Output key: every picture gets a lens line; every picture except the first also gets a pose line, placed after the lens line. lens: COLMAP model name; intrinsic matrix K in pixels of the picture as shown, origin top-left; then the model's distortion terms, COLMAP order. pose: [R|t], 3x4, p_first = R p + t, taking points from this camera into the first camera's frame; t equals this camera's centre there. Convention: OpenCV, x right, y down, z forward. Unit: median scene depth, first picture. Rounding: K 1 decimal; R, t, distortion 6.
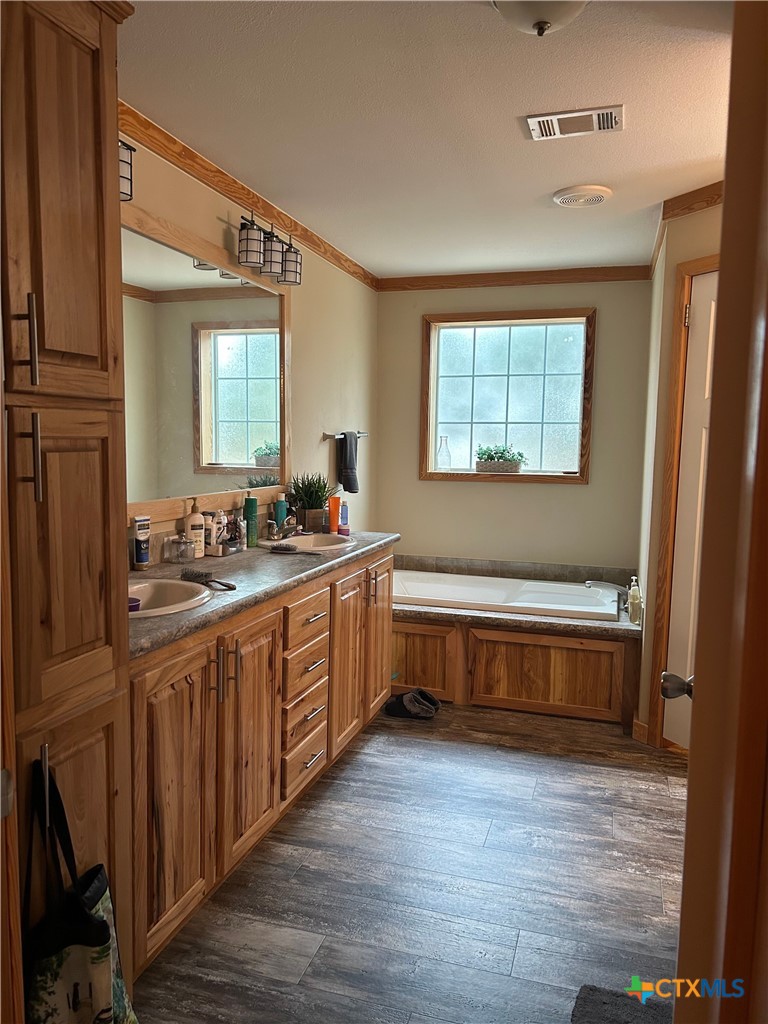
lens RADIAL K [[783.3, 0, 377.8], [0, 783.3, 527.4], [0, 0, 1]] dist [0.058700, -0.003382]
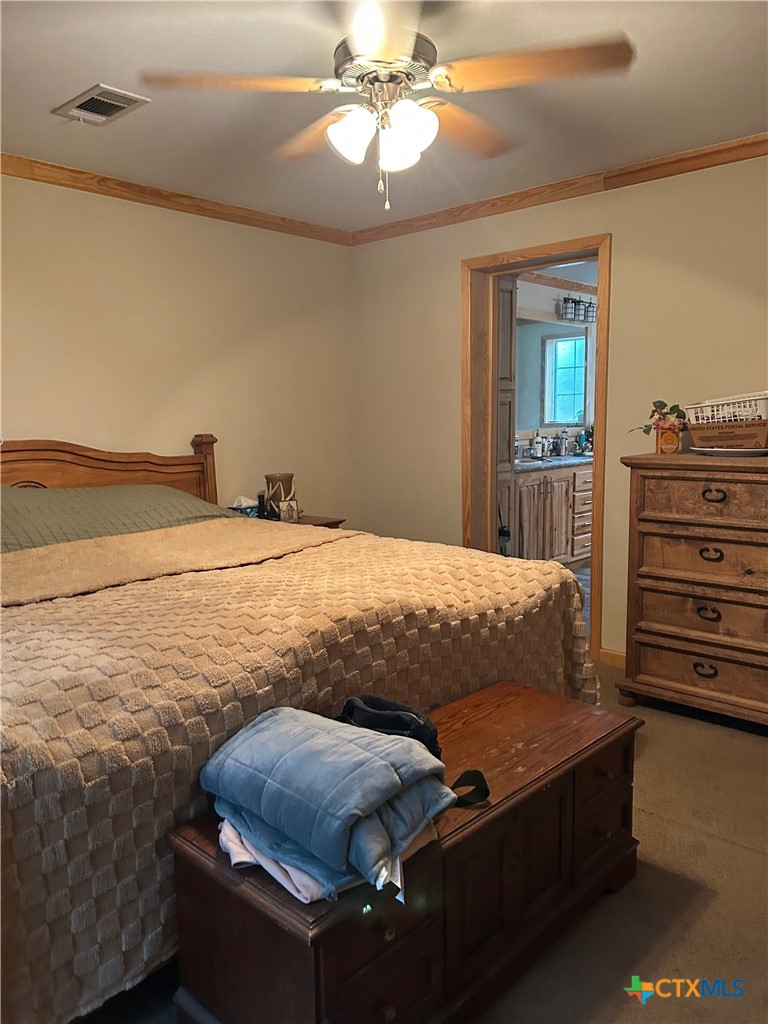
lens RADIAL K [[783.3, 0, 377.8], [0, 783.3, 527.4], [0, 0, 1]] dist [0.058700, -0.003382]
pose [[0.904694, 0.025364, -0.425306, 0.311148], [-0.012337, 0.999367, 0.033356, 0.169605], [0.425883, -0.024930, 0.904435, -1.215153]]
